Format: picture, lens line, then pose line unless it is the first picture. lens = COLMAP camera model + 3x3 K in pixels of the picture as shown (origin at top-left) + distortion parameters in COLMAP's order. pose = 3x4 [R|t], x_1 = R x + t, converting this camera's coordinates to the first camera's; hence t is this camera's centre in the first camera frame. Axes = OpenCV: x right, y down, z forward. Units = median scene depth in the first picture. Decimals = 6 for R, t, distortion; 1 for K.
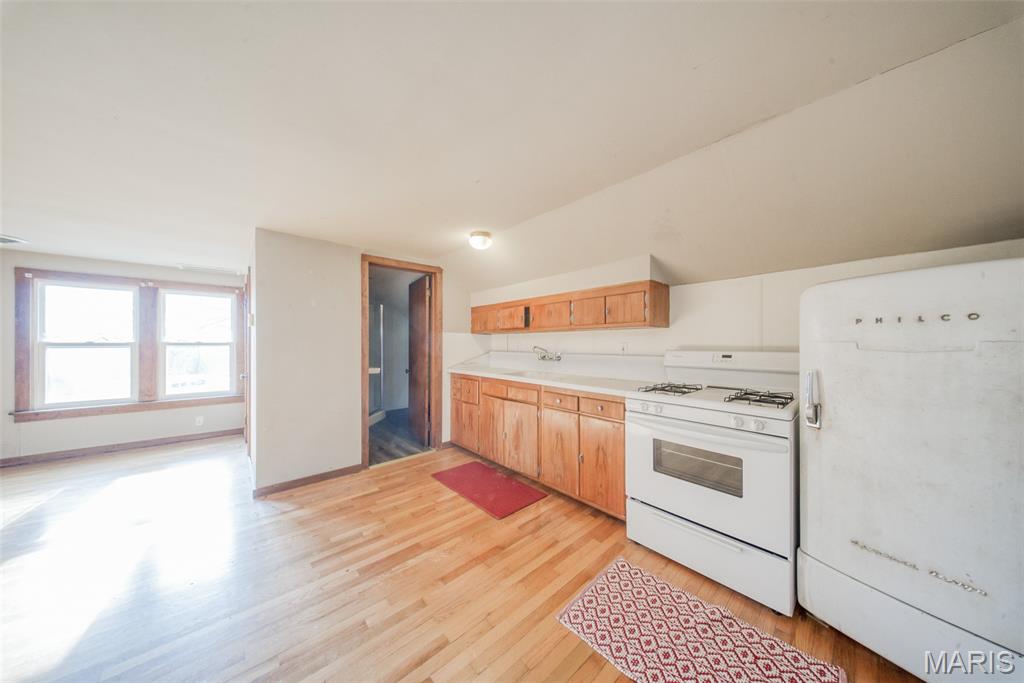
lens RADIAL K [[301.6, 0, 517.6], [0, 301.6, 346.6], [0, 0, 1]] dist [-0.000149, -0.001341]
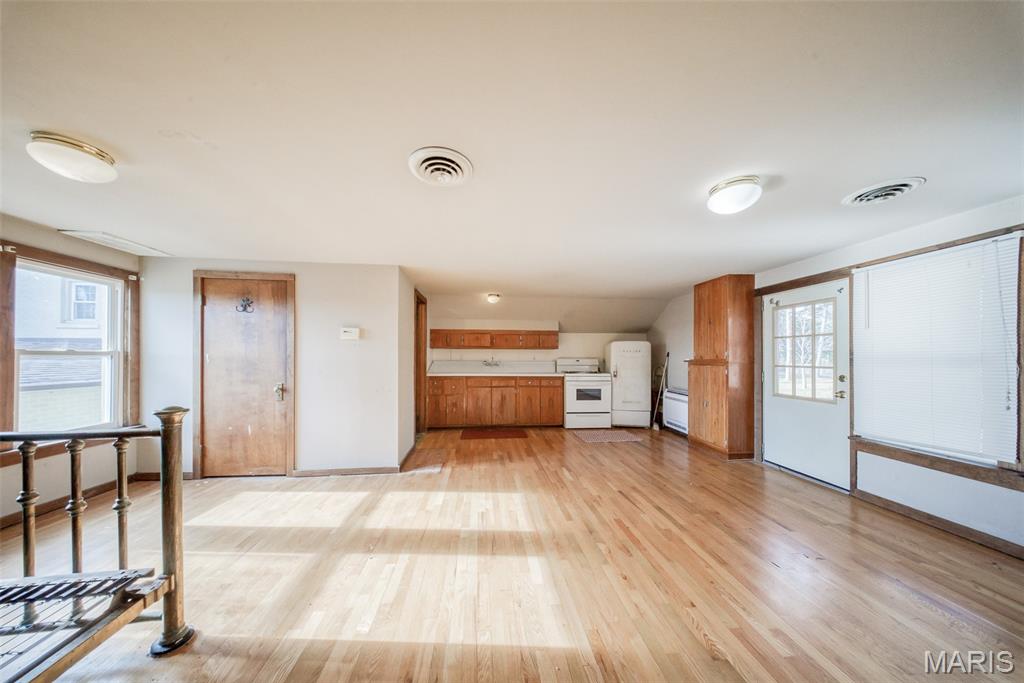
lens RADIAL K [[301.6, 0, 504.4], [0, 301.6, 358.5], [0, 0, 1]] dist [-0.000149, -0.001341]
pose [[0.613808, -0.000675, 0.789455, -1.660472], [0.002074, 0.999998, -0.000757, 0.009252], [-0.789453, 0.002102, 0.613808, -0.167781]]
